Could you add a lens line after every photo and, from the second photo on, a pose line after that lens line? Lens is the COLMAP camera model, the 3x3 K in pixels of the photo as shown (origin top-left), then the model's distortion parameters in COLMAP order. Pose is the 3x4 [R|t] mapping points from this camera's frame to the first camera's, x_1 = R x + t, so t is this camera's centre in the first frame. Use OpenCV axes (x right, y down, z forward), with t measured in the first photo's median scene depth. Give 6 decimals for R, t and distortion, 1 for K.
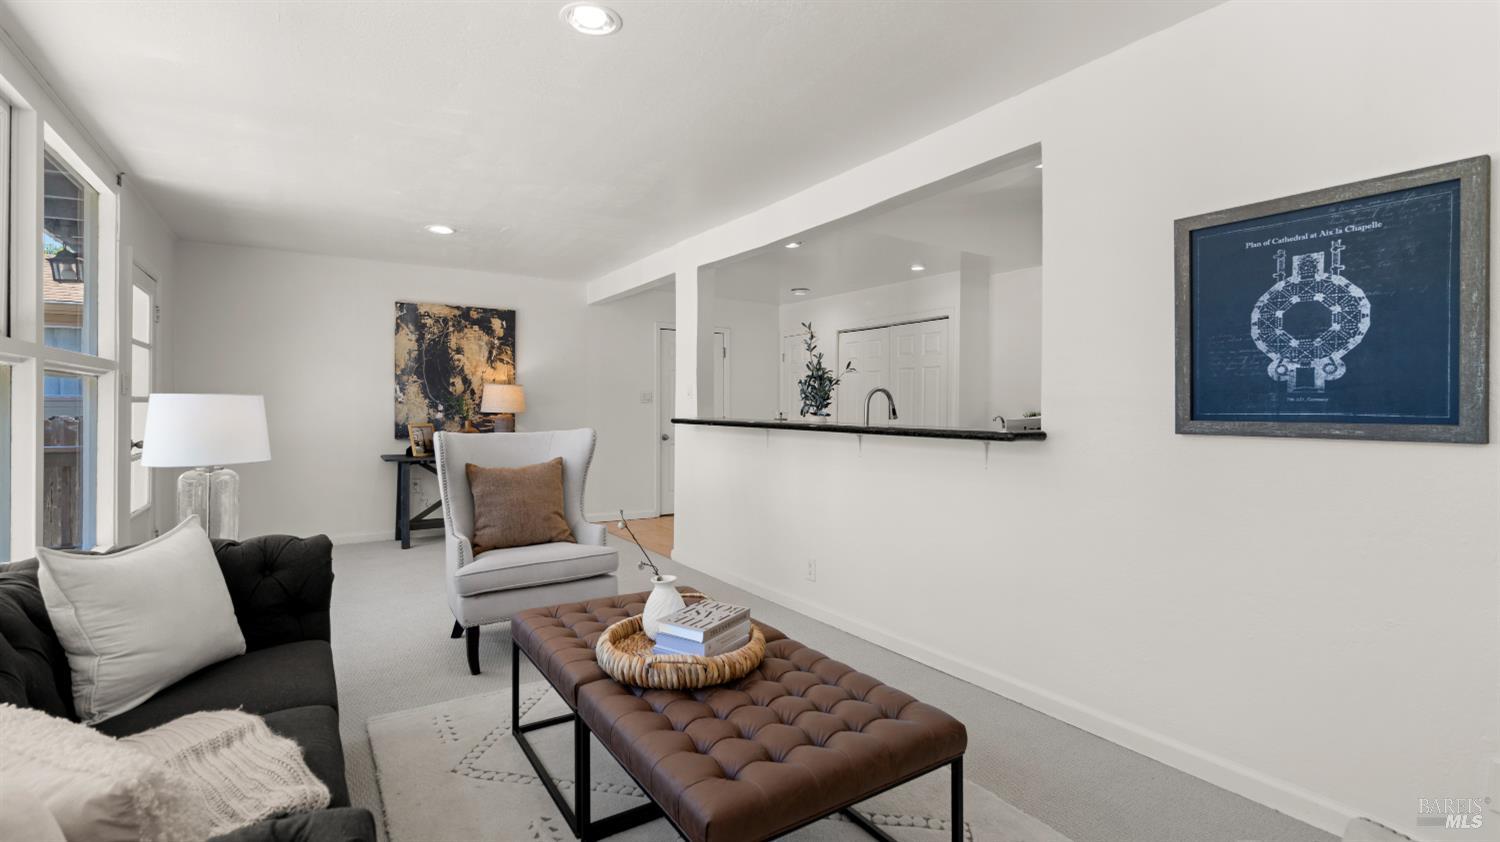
lens RADIAL K [[678.5, 0, 747.5], [0, 678.5, 414.5], [0, 0, 1]] dist [-0.019695, 0.000163]
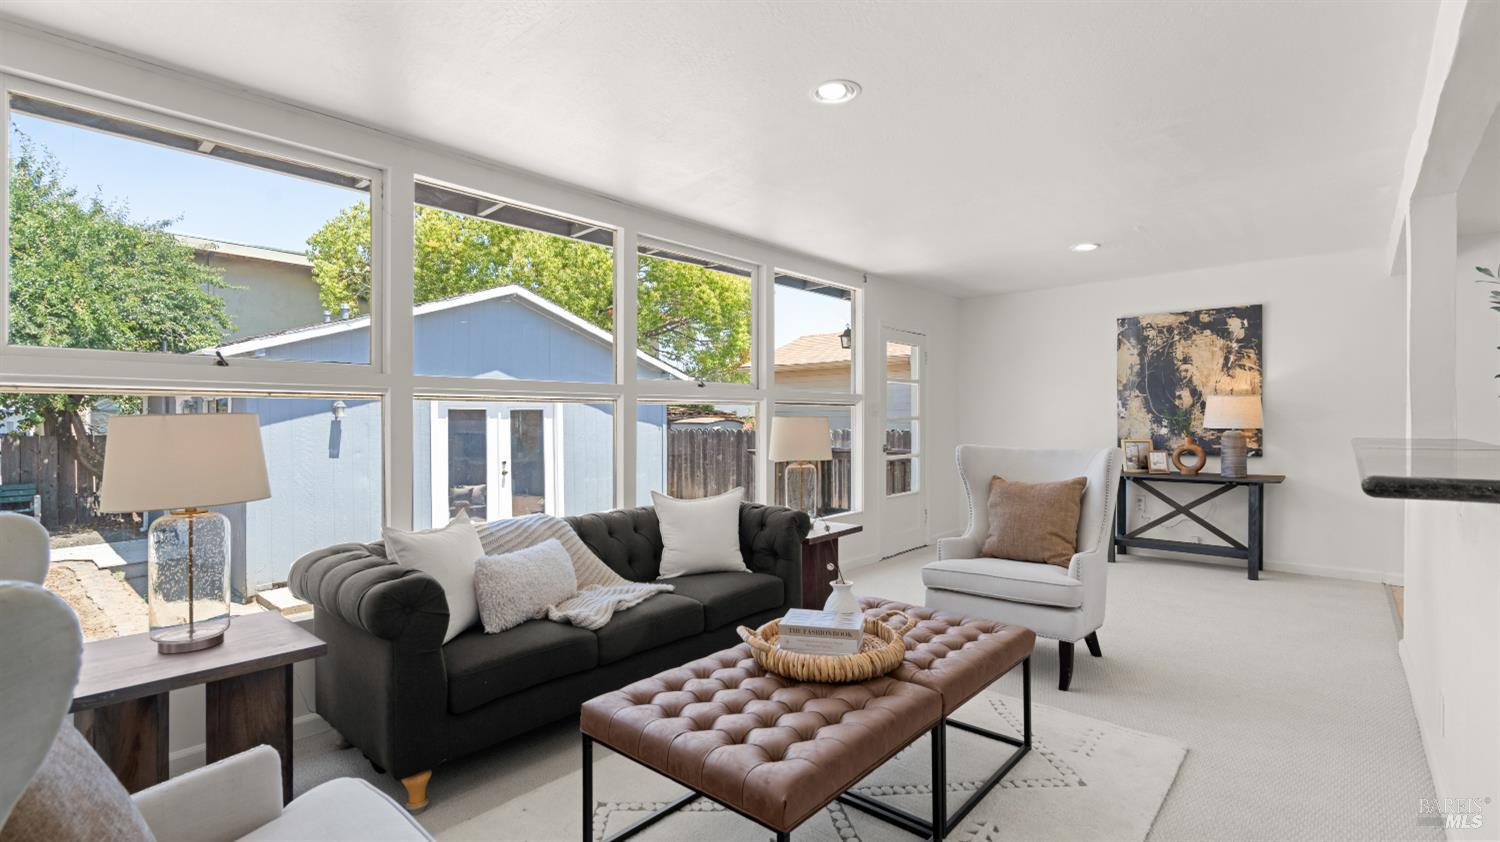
lens RADIAL K [[676.8, 0, 751.9], [0, 676.8, 421.8], [0, 0, 1]] dist [0.001363, 0.000046]
pose [[0.264483, -0.003651, -0.964383, 0.302429], [-0.003124, 0.999984, -0.004642, -0.004983], [0.964385, 0.004240, 0.264467, 0.191894]]
